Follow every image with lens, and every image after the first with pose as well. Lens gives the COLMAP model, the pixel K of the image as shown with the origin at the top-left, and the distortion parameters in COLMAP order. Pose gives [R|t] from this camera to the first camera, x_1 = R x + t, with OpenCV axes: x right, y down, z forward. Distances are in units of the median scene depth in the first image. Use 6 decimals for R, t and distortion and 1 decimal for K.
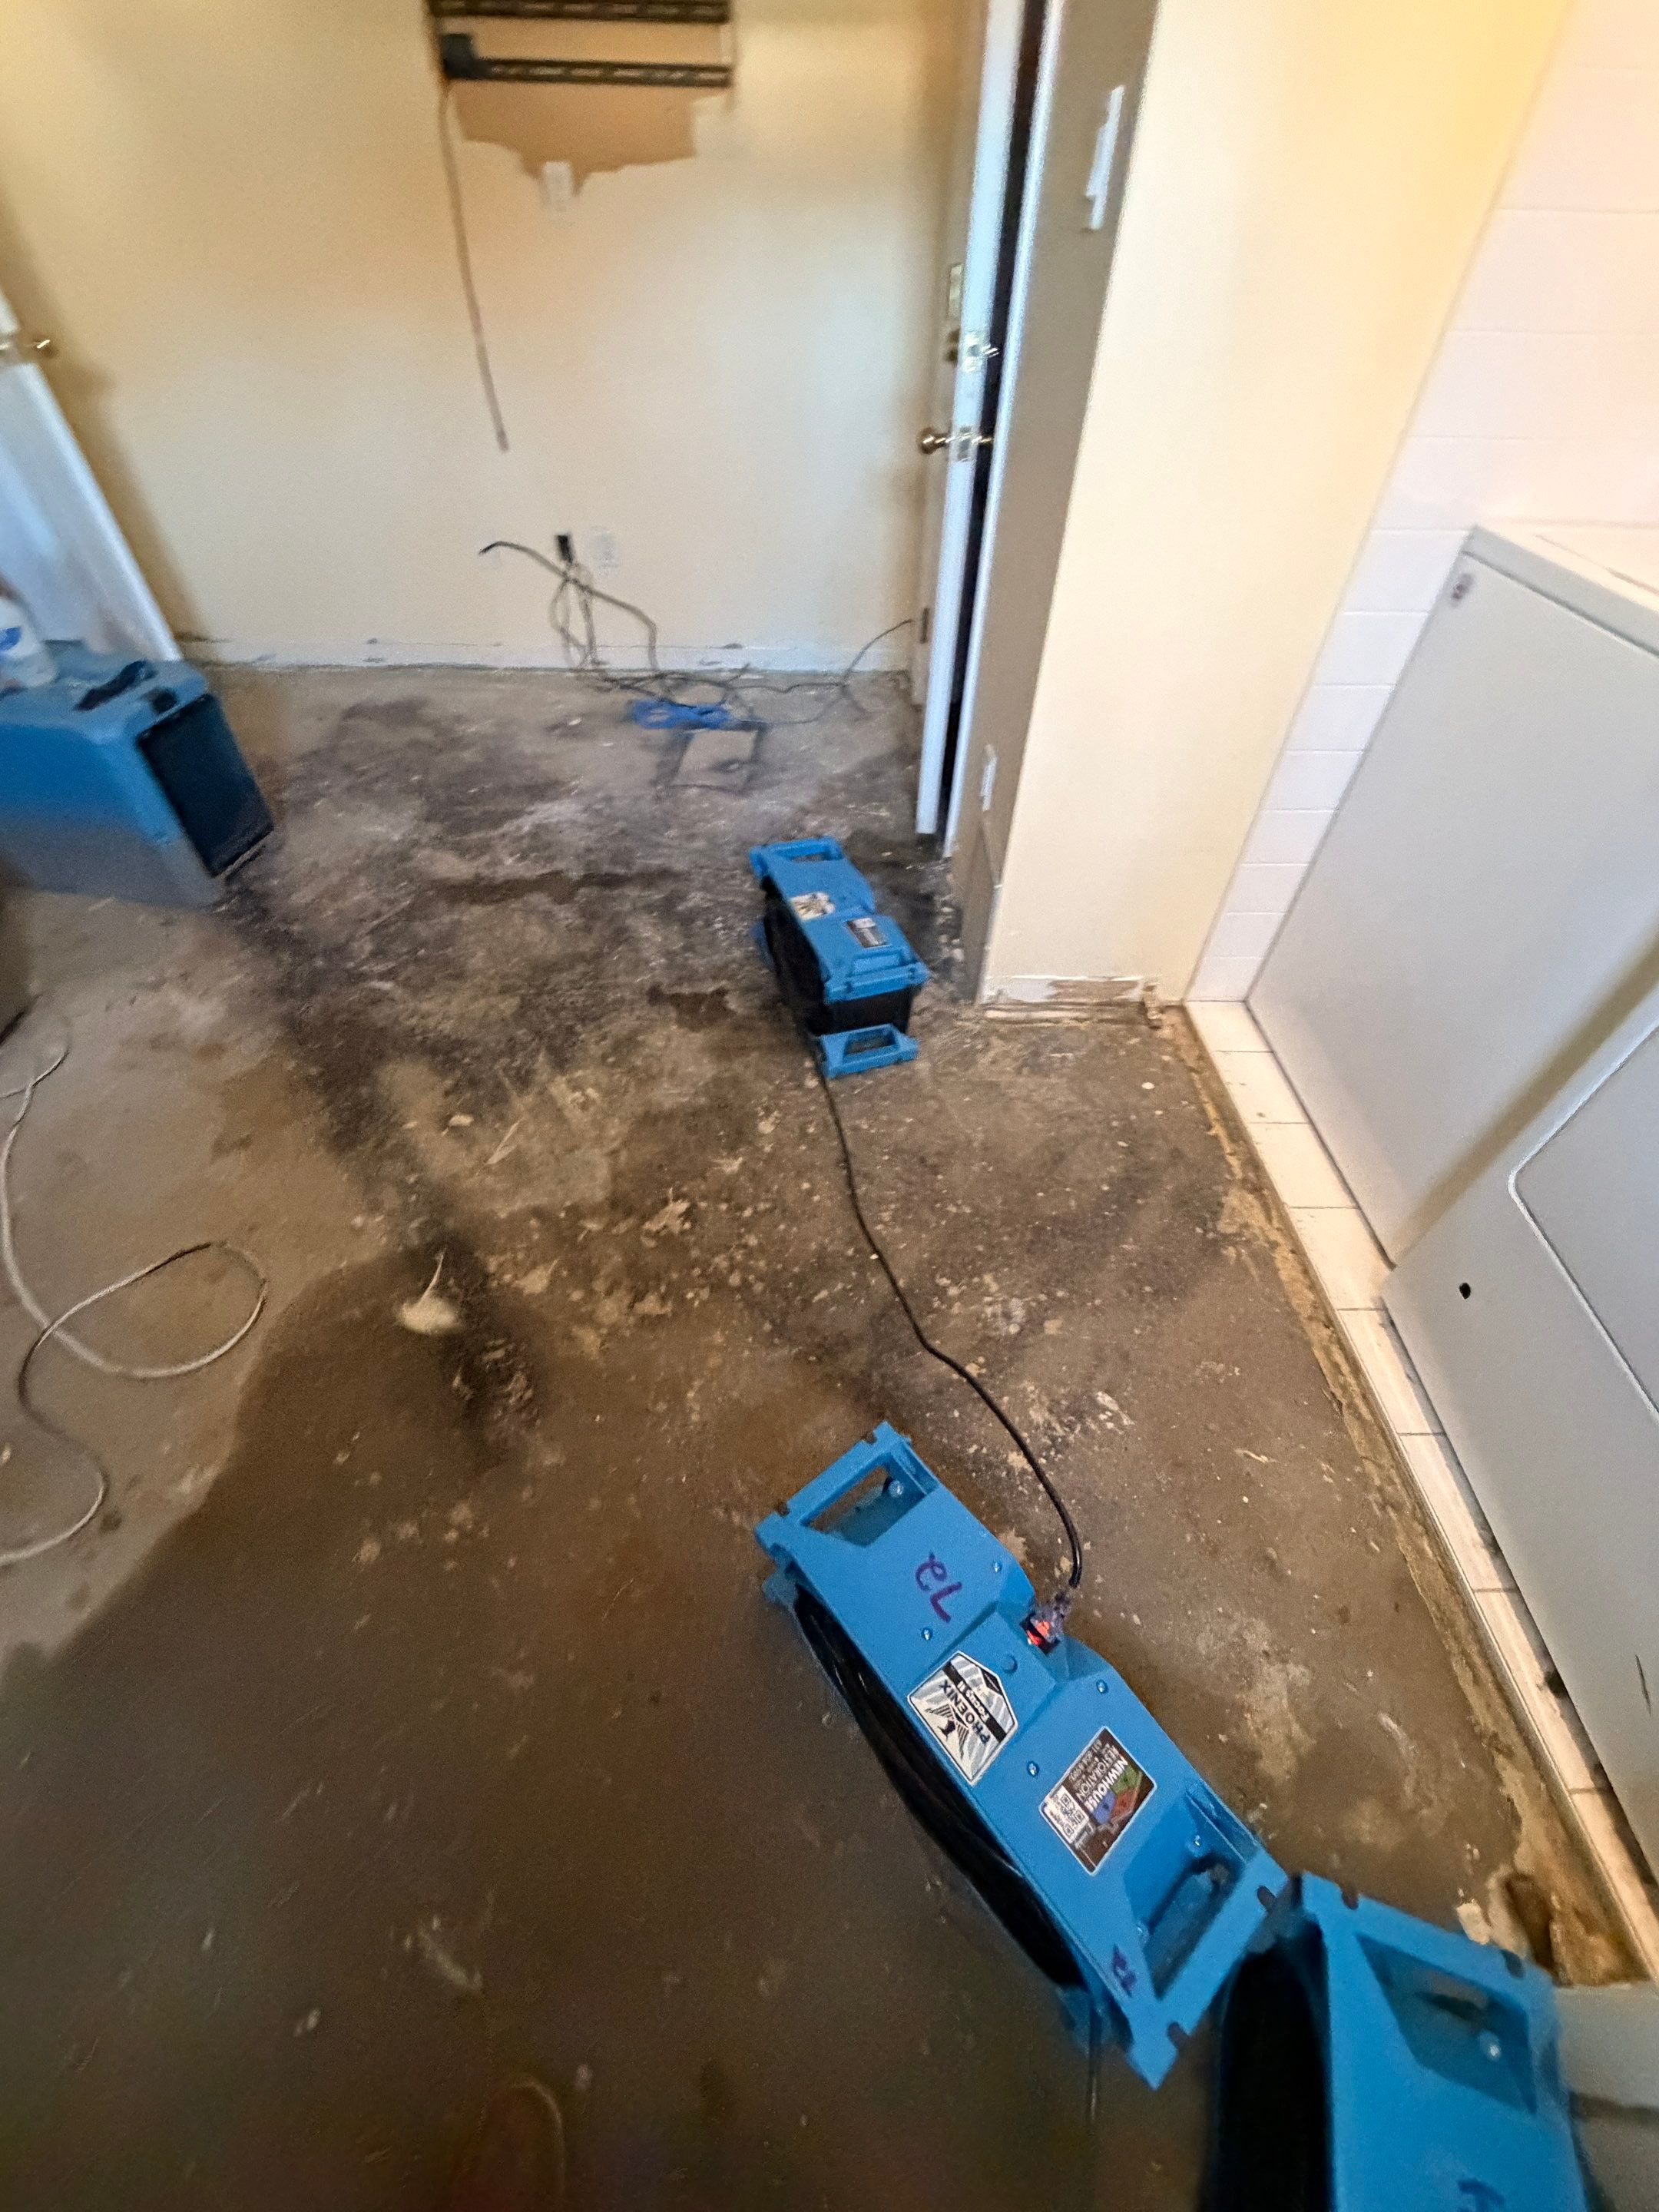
lens RADIAL K [[866.5, 0, 832.2], [0, 866.5, 1098.3], [0, 0, 1]] dist [-0.007349, -0.000085]
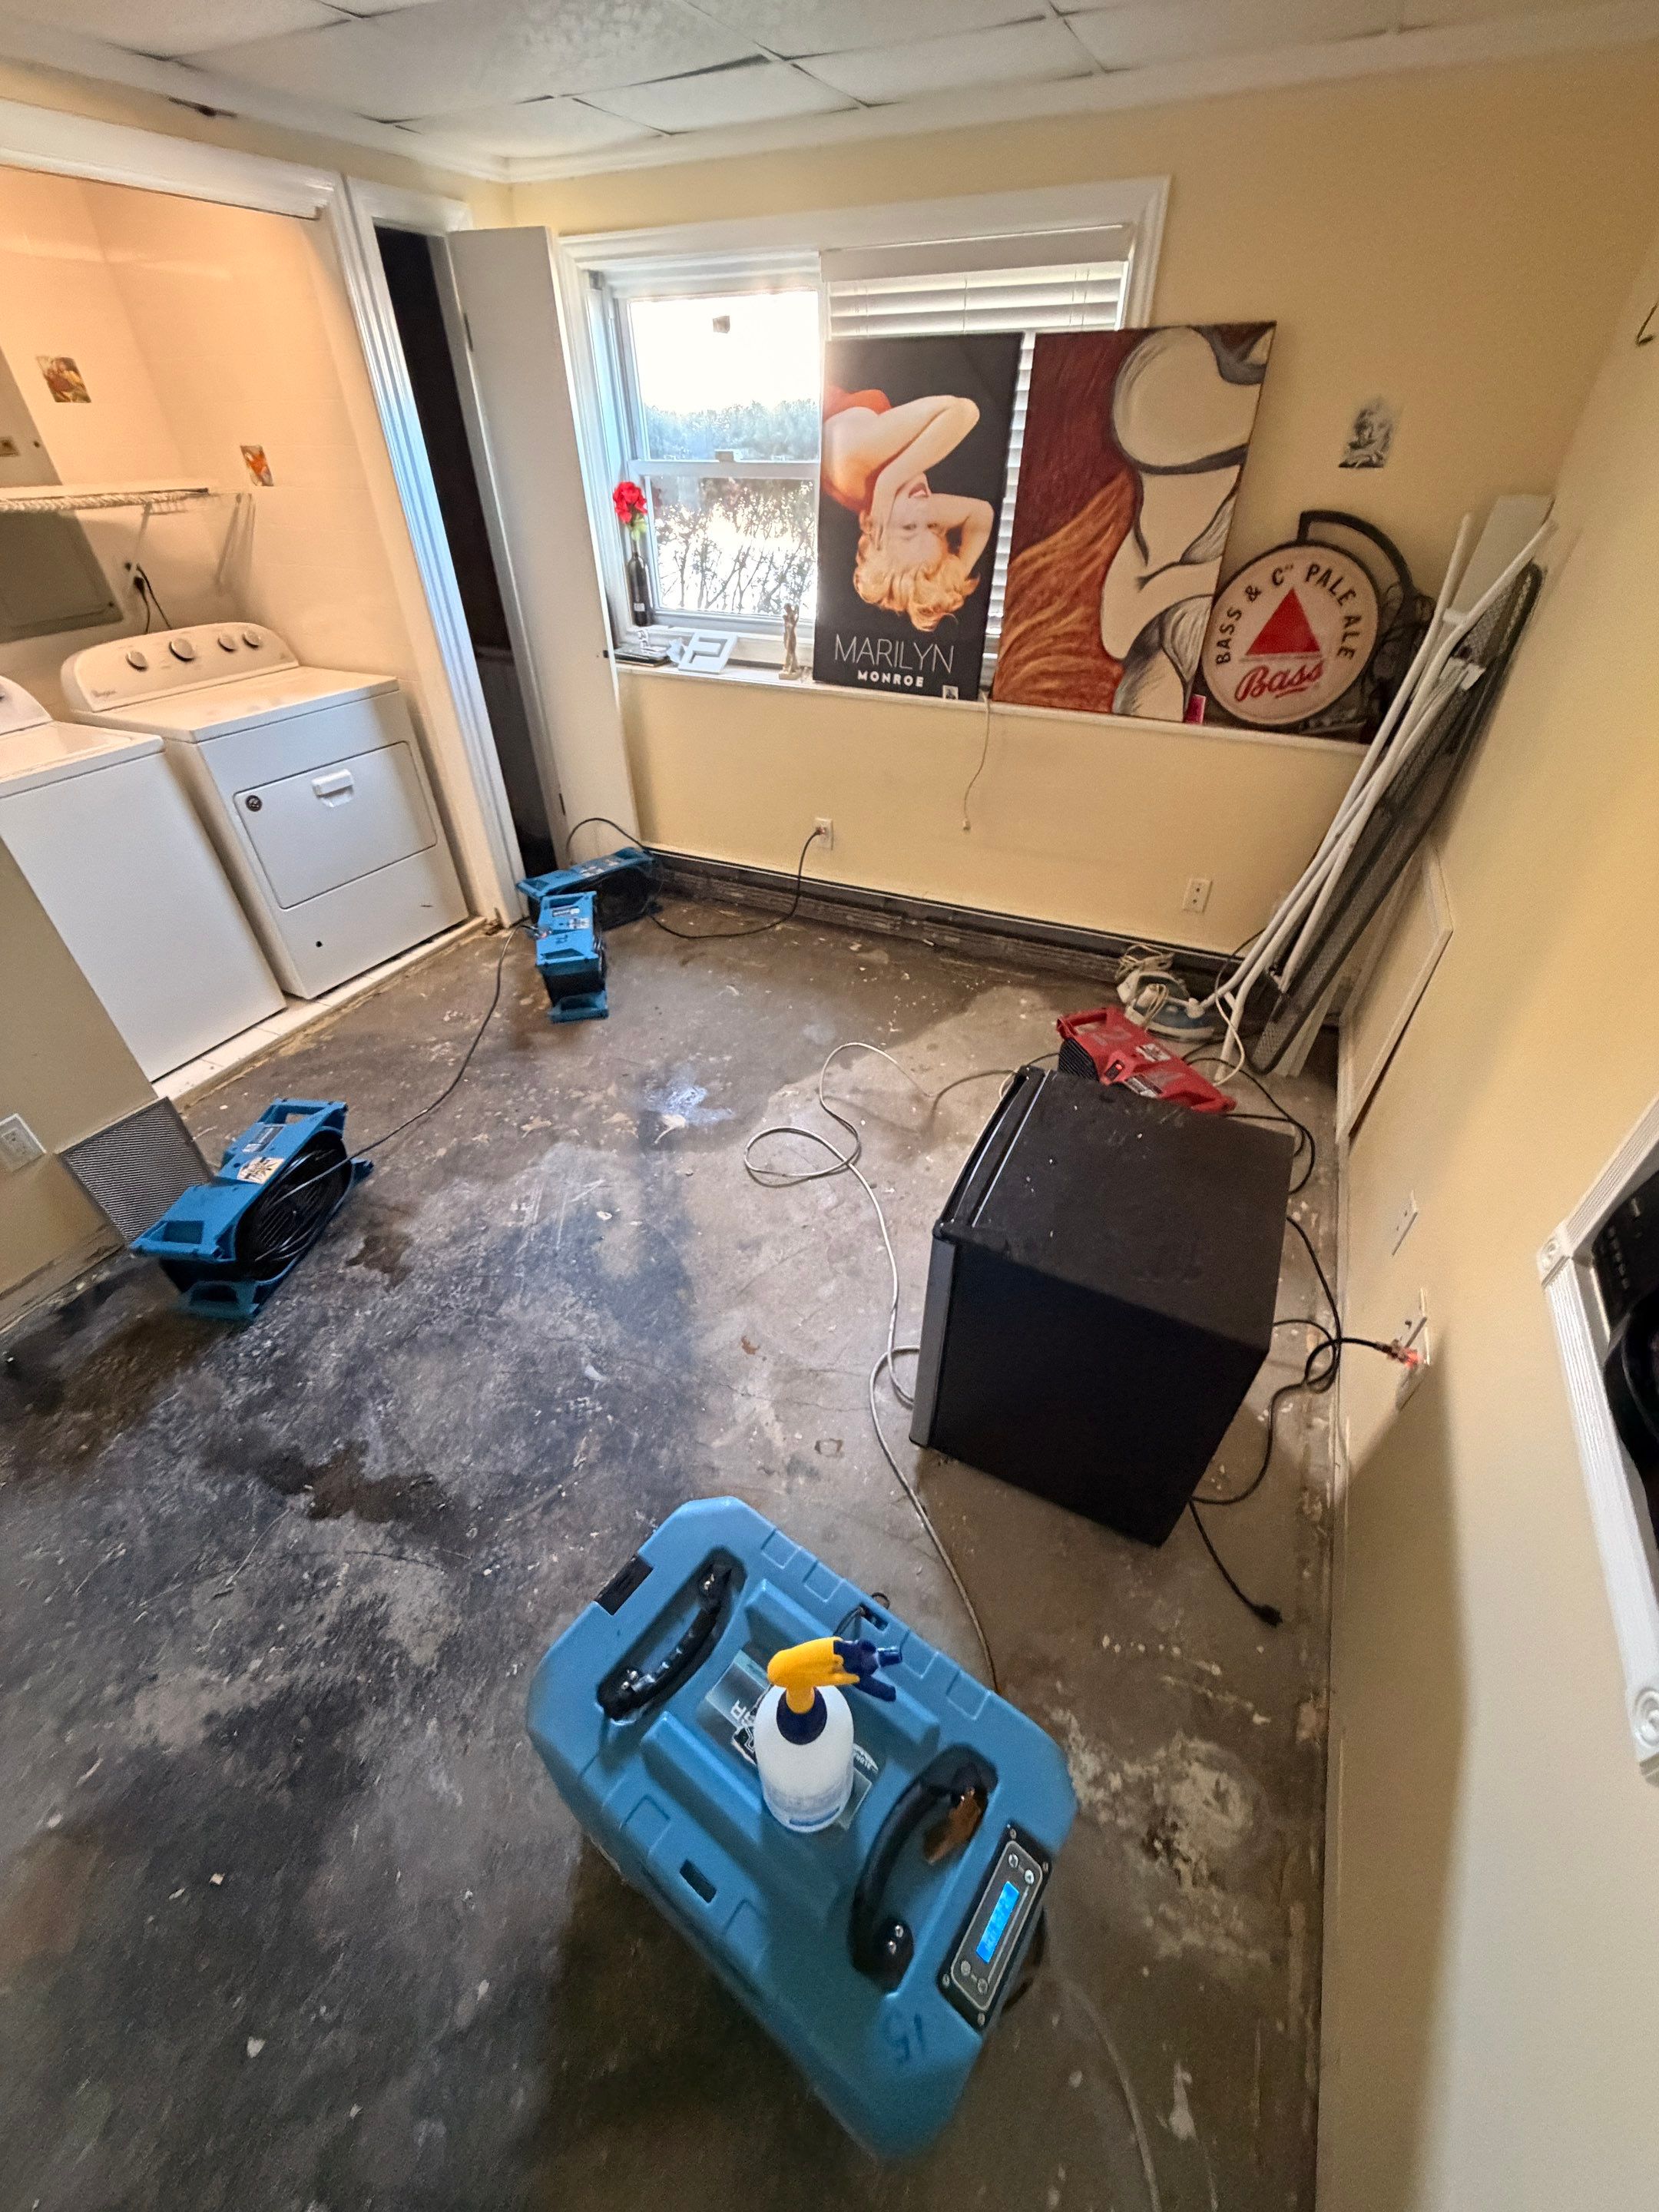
lens RADIAL K [[866.5, 0, 833.5], [0, 866.5, 1107.7], [0, 0, 1]] dist [-0.007349, -0.000085]
pose [[-0.891698, -0.296622, 0.341891, -1.086030], [0.313982, 0.138701, 0.939243, -1.085300], [-0.326021, 0.944869, -0.030545, 0.708058]]
